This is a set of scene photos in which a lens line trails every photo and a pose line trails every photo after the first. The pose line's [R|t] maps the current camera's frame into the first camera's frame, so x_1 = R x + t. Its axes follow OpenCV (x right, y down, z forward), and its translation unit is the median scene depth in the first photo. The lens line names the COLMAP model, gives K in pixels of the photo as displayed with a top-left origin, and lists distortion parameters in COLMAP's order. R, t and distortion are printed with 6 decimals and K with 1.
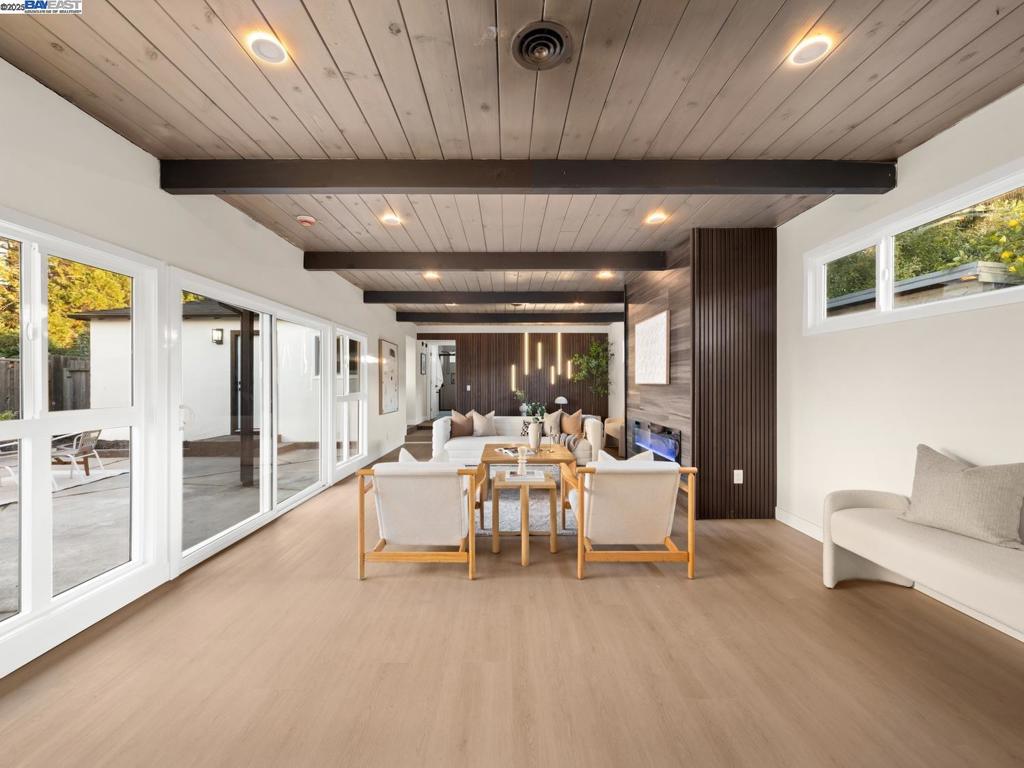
lens RADIAL K [[413.0, 0, 511.9], [0, 413.0, 381.8], [0, 0, 1]] dist [0.010376, -0.002797]
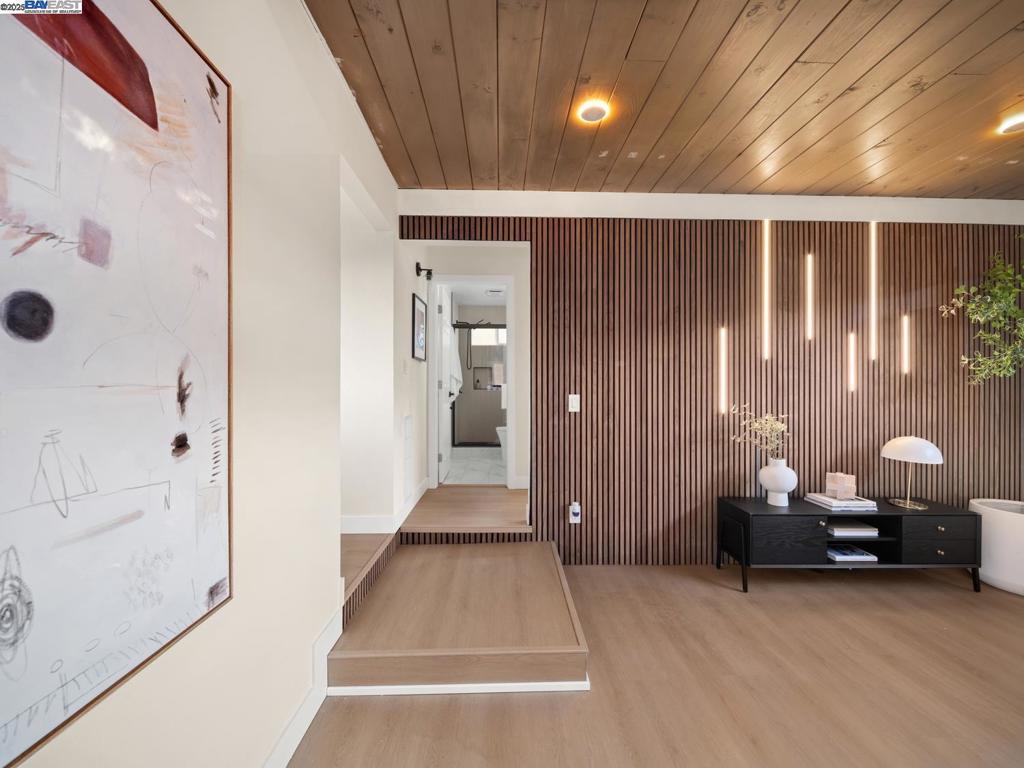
lens RADIAL K [[413.0, 0, 510.6], [0, 413.0, 385.0], [0, 0, 1]] dist [0.010376, -0.002797]
pose [[0.999887, 0.005600, 0.013920, -0.153834], [-0.005560, 0.999980, -0.002890, 0.002684], [-0.013936, 0.002812, 0.999899, 0.702395]]
